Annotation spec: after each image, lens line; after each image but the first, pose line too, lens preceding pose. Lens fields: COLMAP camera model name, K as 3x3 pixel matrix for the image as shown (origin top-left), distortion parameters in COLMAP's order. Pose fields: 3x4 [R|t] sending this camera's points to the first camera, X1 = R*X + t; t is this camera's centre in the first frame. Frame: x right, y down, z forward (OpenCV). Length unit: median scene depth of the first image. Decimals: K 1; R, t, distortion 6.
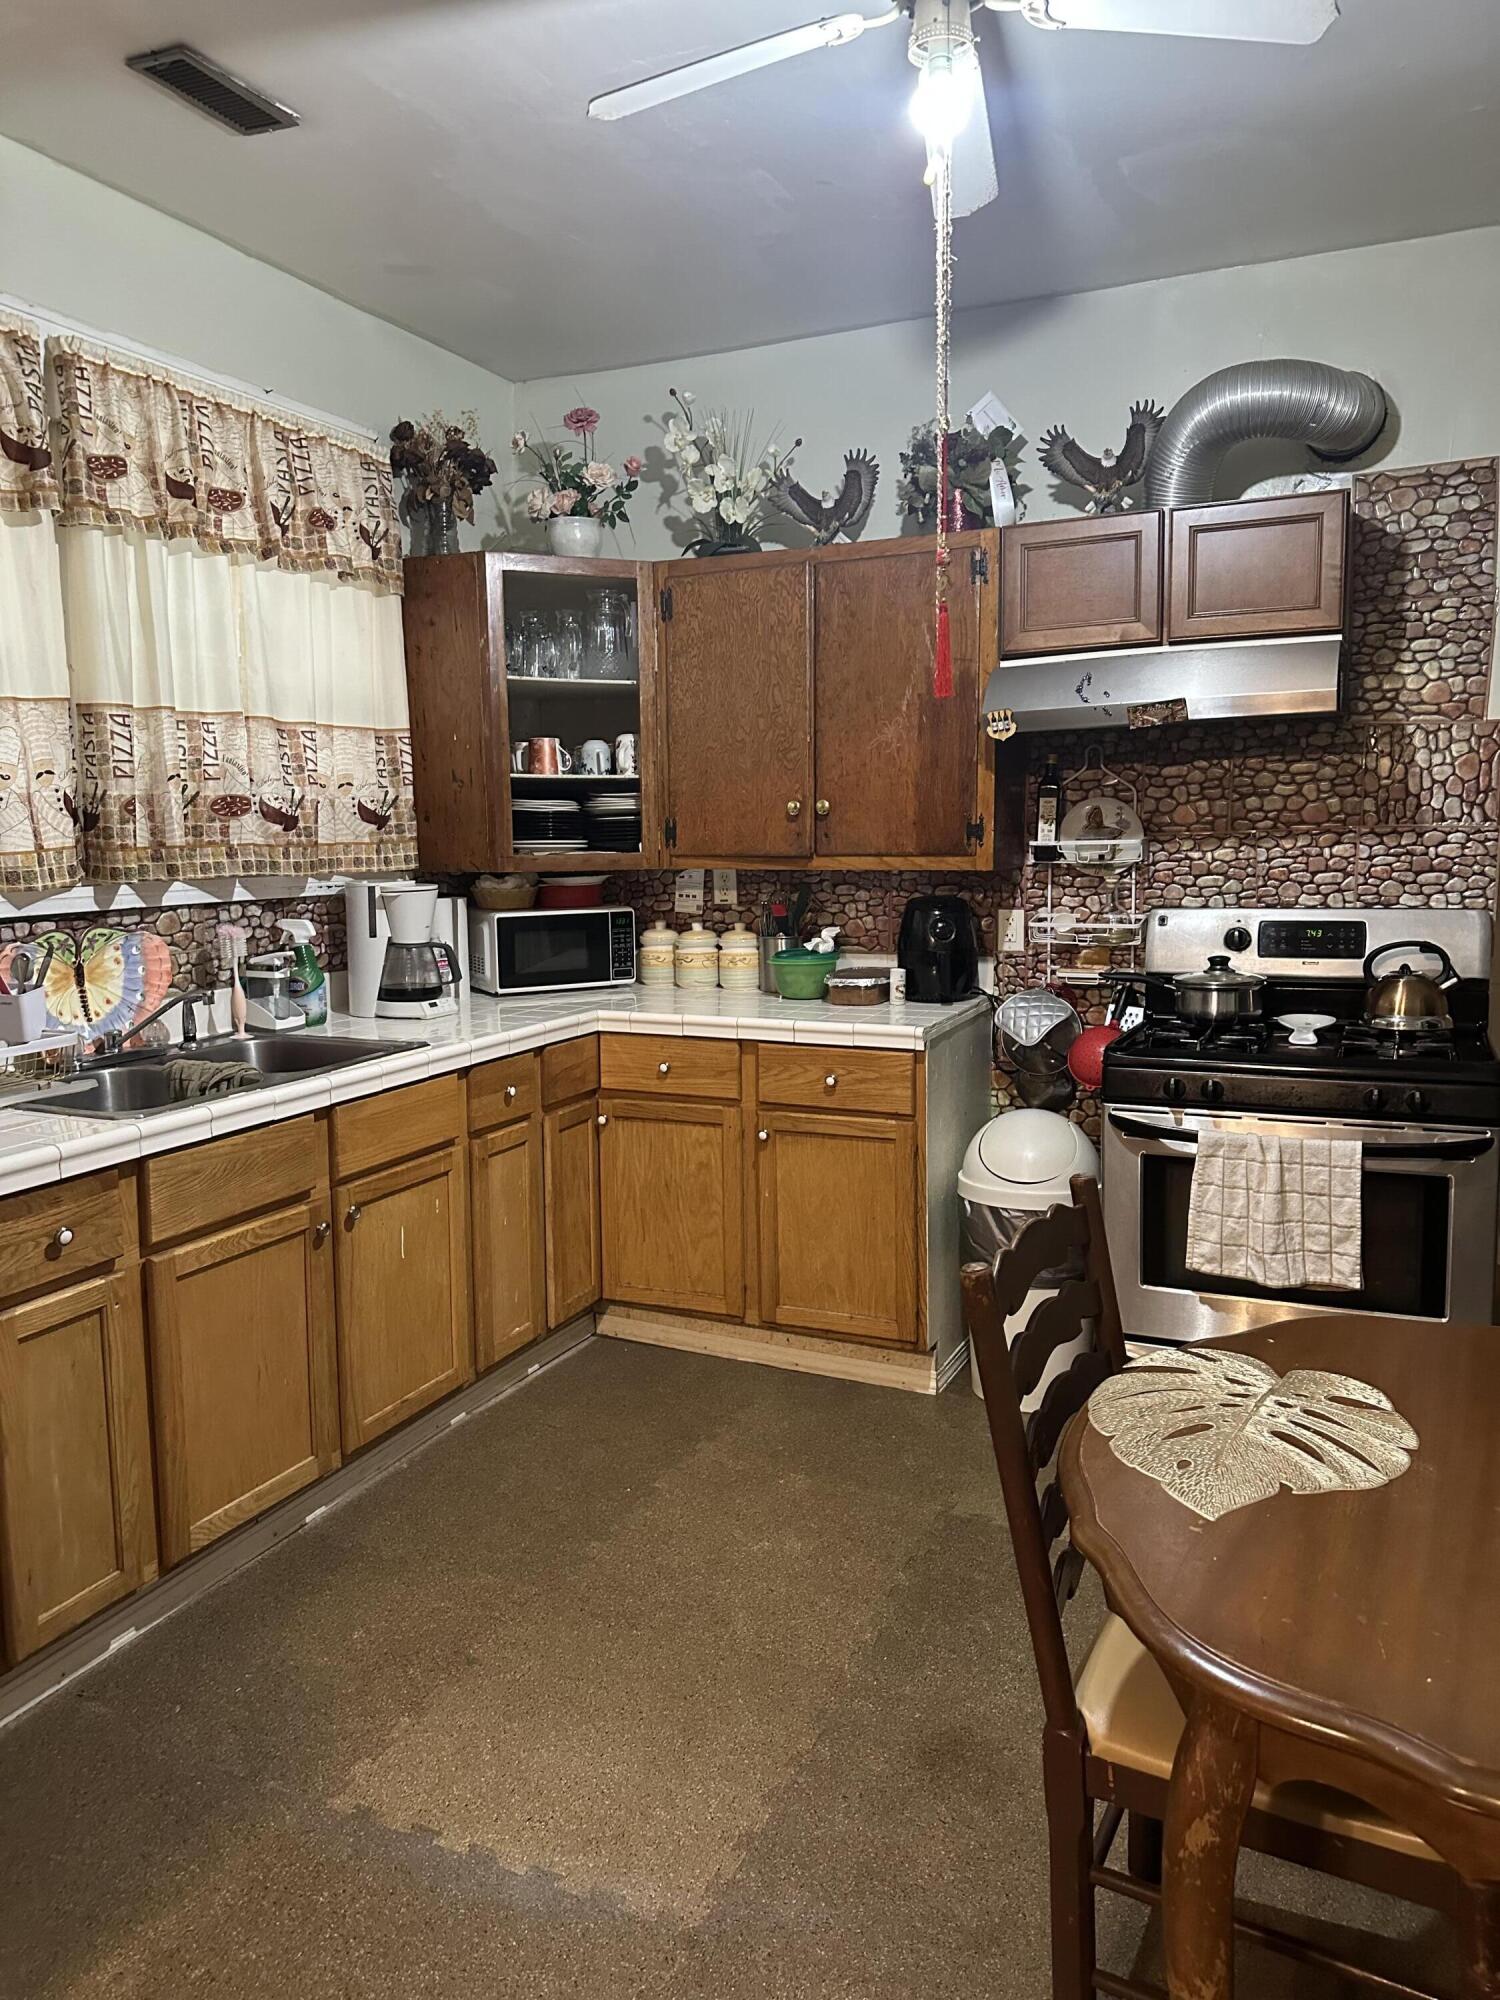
lens RADIAL K [[1383.9, 0, 750.0], [0, 1383.9, 1000.0], [0, 0, 1]] dist [0.159547, -0.189937]
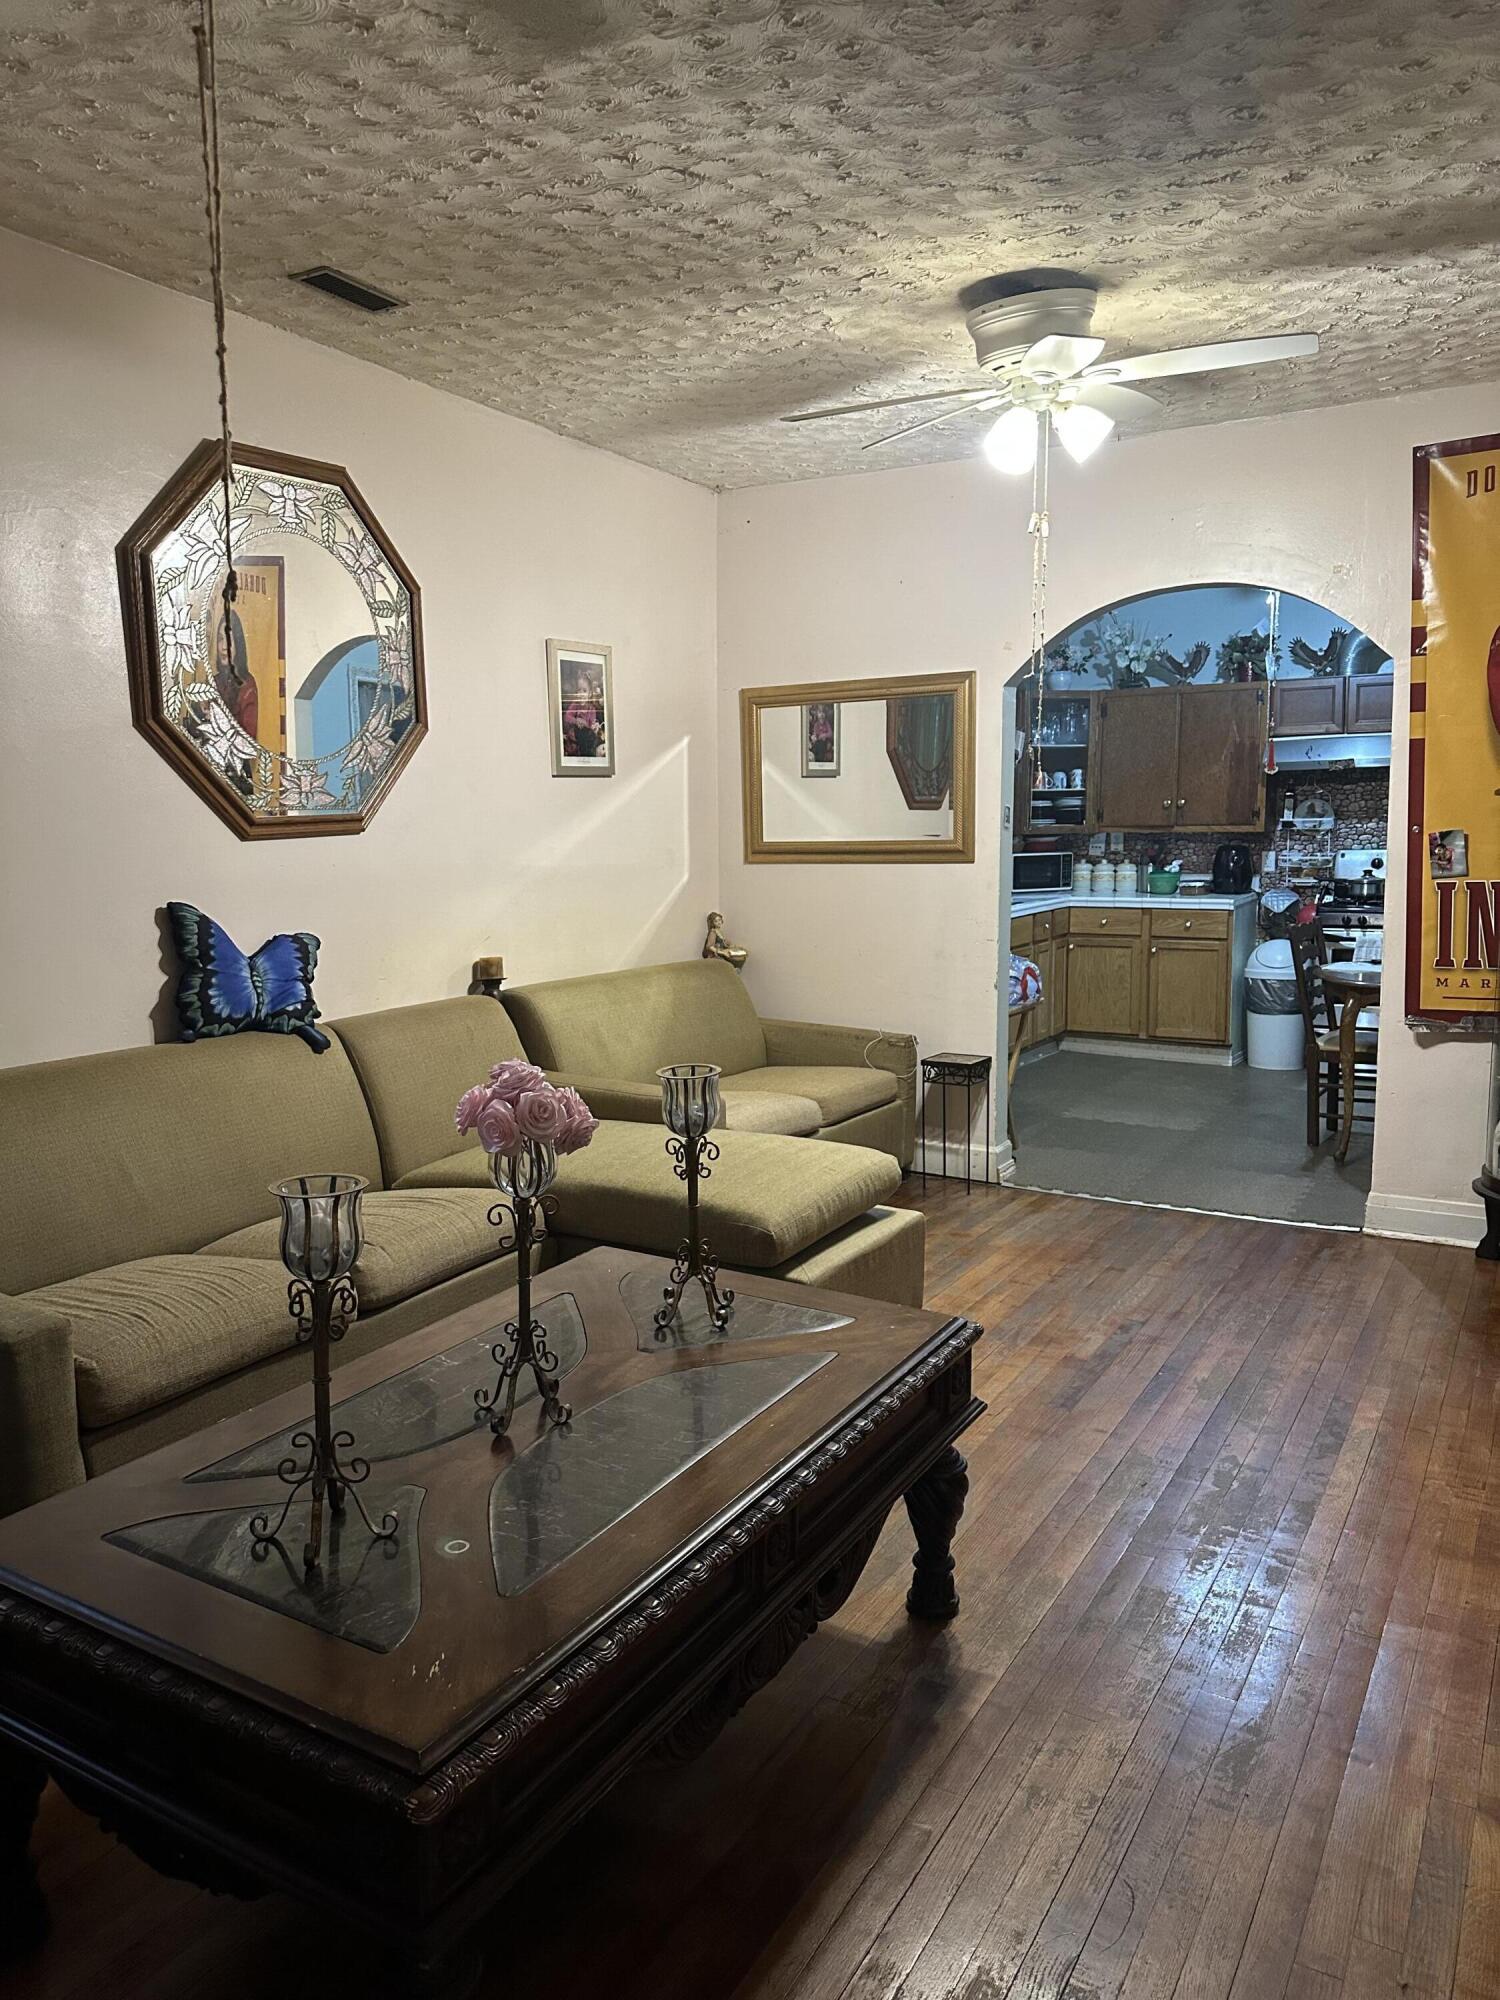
lens RADIAL K [[1376.5, 0, 750.0], [0, 1376.5, 1000.0], [0, 0, 1]] dist [0.145510, -0.302189]
pose [[0.993719, 0.016987, -0.110609, -0.369431], [-0.016187, 0.999836, 0.008123, 0.161647], [0.110729, -0.006282, 0.993831, -1.240130]]
